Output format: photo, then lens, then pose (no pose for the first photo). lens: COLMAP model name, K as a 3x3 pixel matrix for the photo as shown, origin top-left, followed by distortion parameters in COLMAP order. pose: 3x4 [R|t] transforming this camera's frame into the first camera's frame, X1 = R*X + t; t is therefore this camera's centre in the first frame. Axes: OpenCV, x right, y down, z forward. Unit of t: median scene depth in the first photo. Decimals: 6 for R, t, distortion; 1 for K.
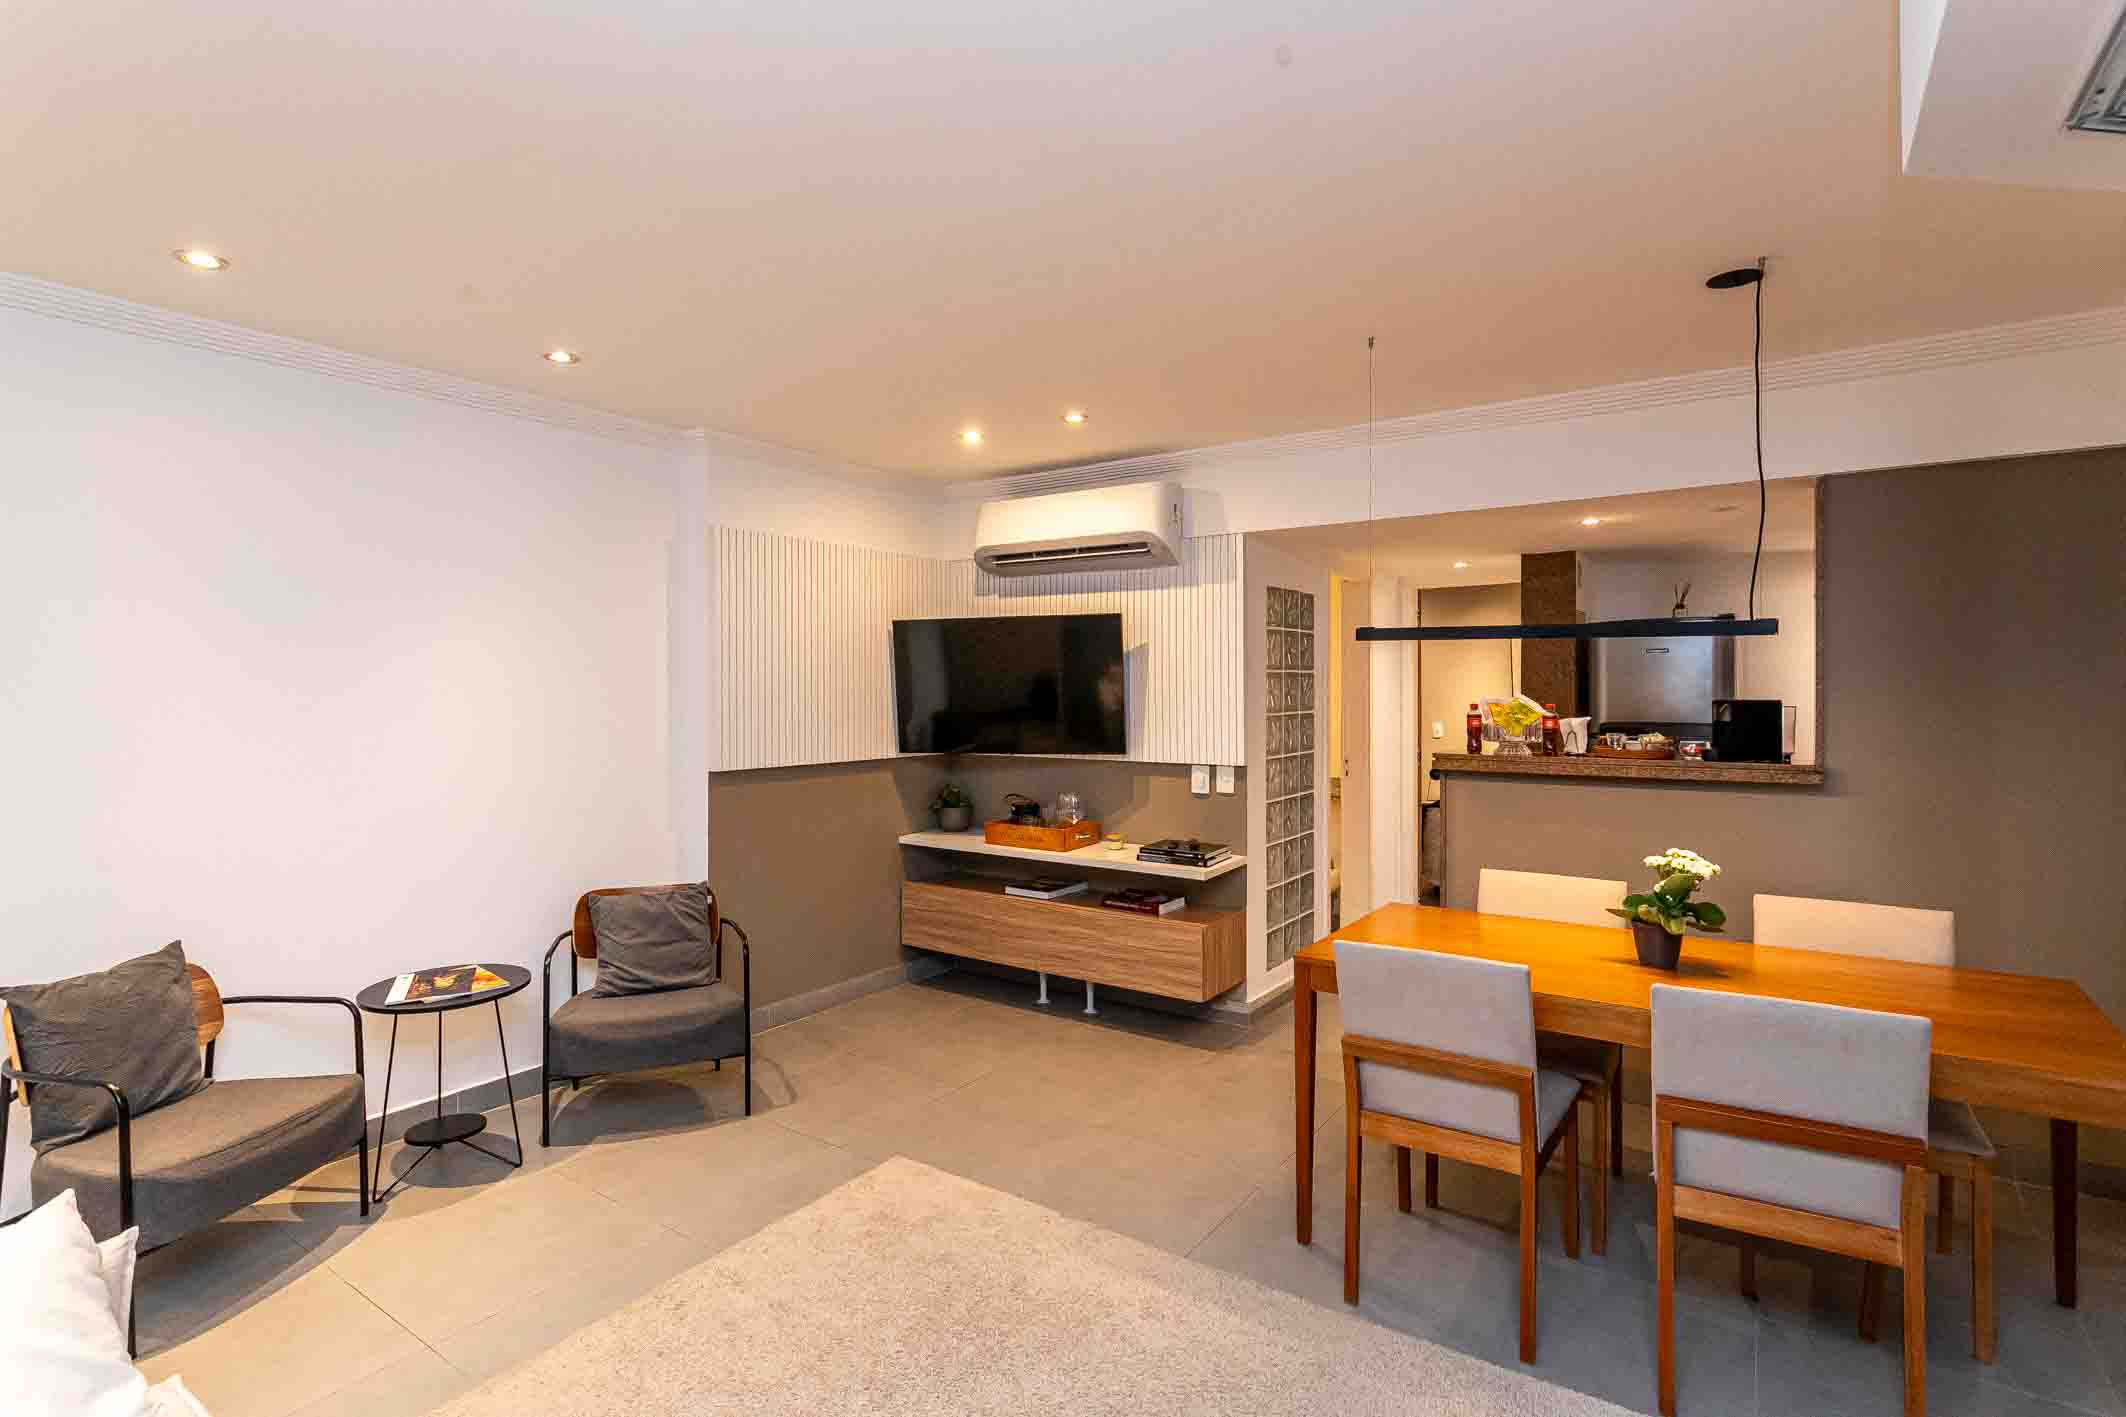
lens RADIAL K [[1011.8, 0, 1075.8], [0, 1011.8, 700.8], [0, 0, 1]] dist [-0.004127, 0.004545]
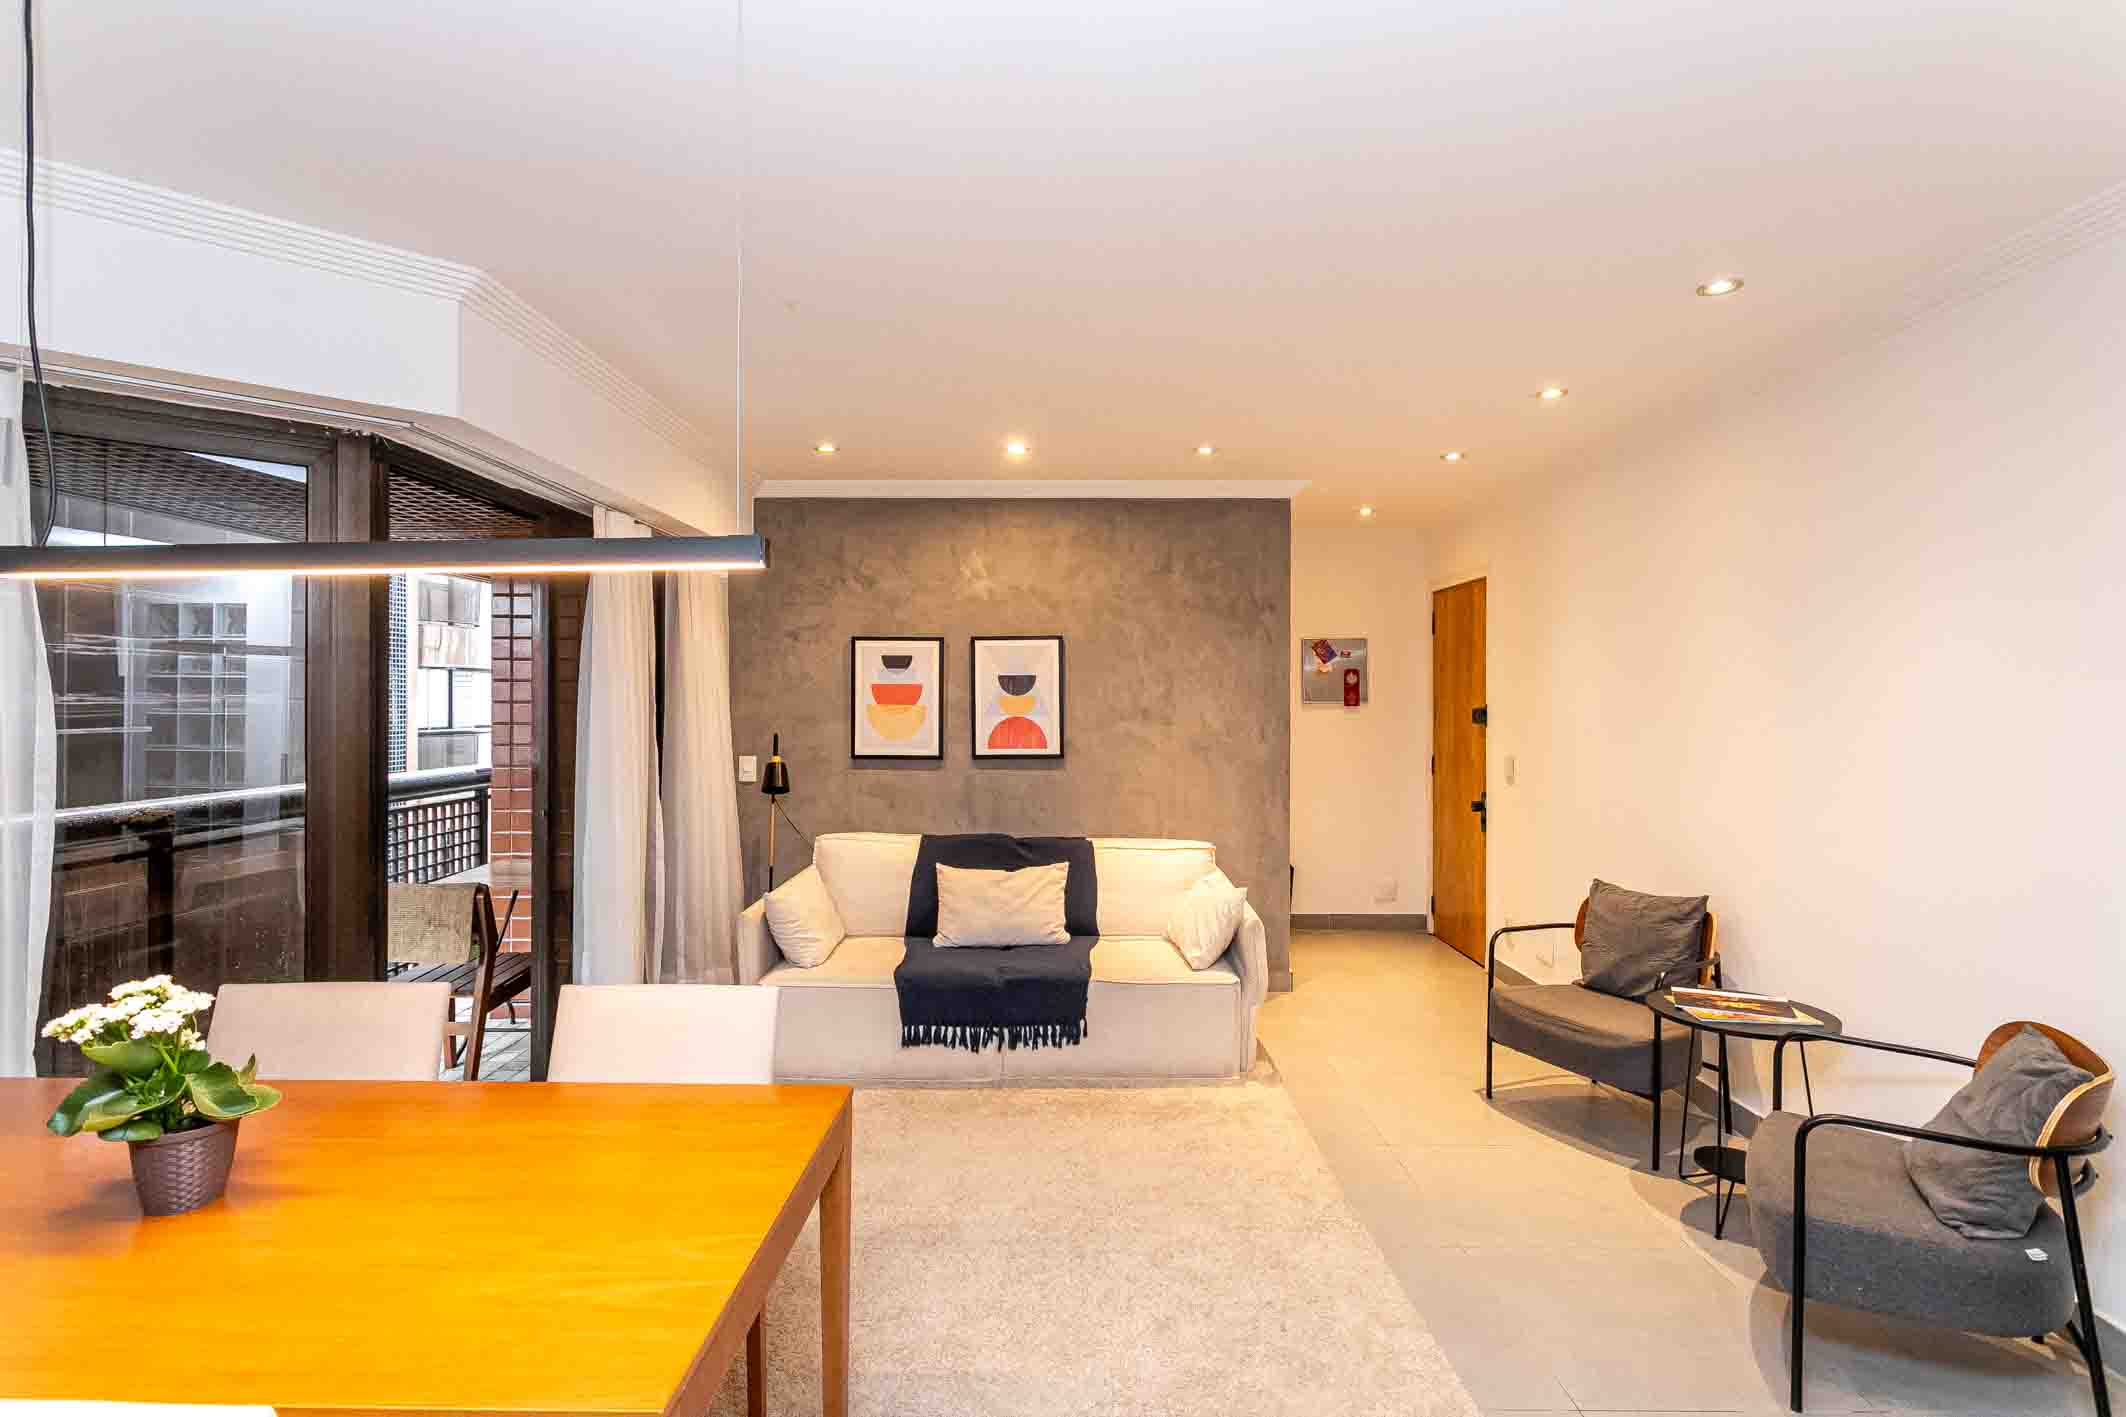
lens RADIAL K [[1011.8, 0, 1063.4], [0, 1011.8, 698.6], [0, 0, 1]] dist [-0.004127, 0.004545]
pose [[-0.832871, -0.000632, -0.553466, 0.294777], [-0.005690, 0.999956, 0.007420, -0.004626], [0.553438, 0.009329, -0.832838, 1.045128]]
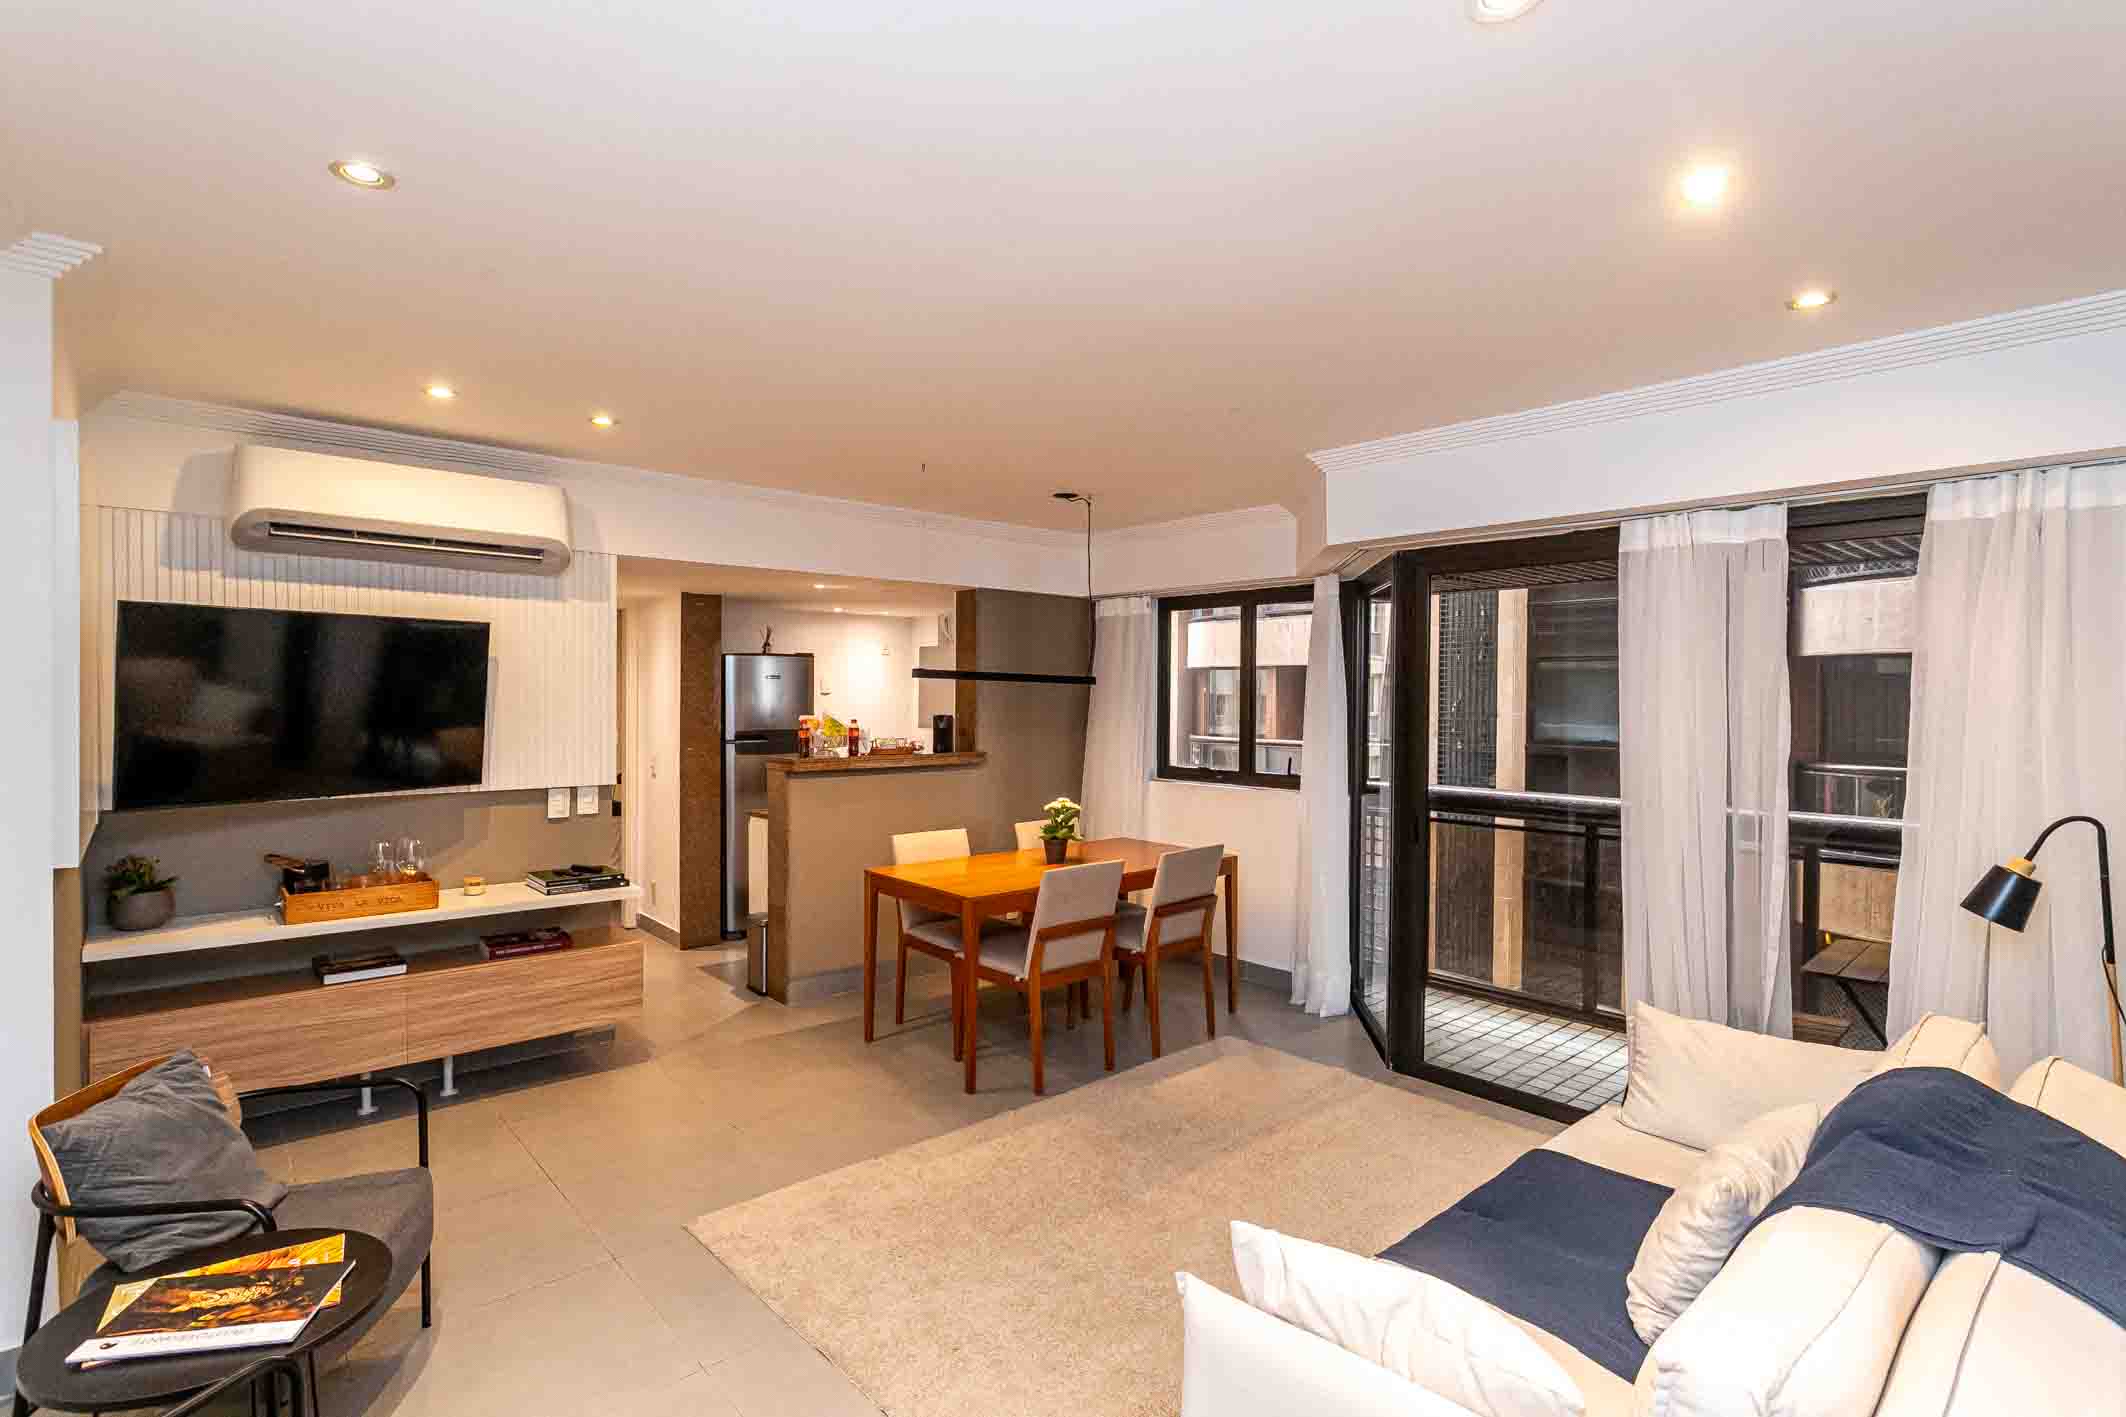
lens RADIAL K [[1011.8, 0, 1051.7], [0, 1011.8, 714.0], [0, 0, 1]] dist [-0.004127, 0.004545]
pose [[0.245476, -0.011969, 0.969329, -0.743478], [0.003715, 0.999928, 0.011406, -0.017290], [-0.969396, 0.000801, 0.245502, 0.339738]]
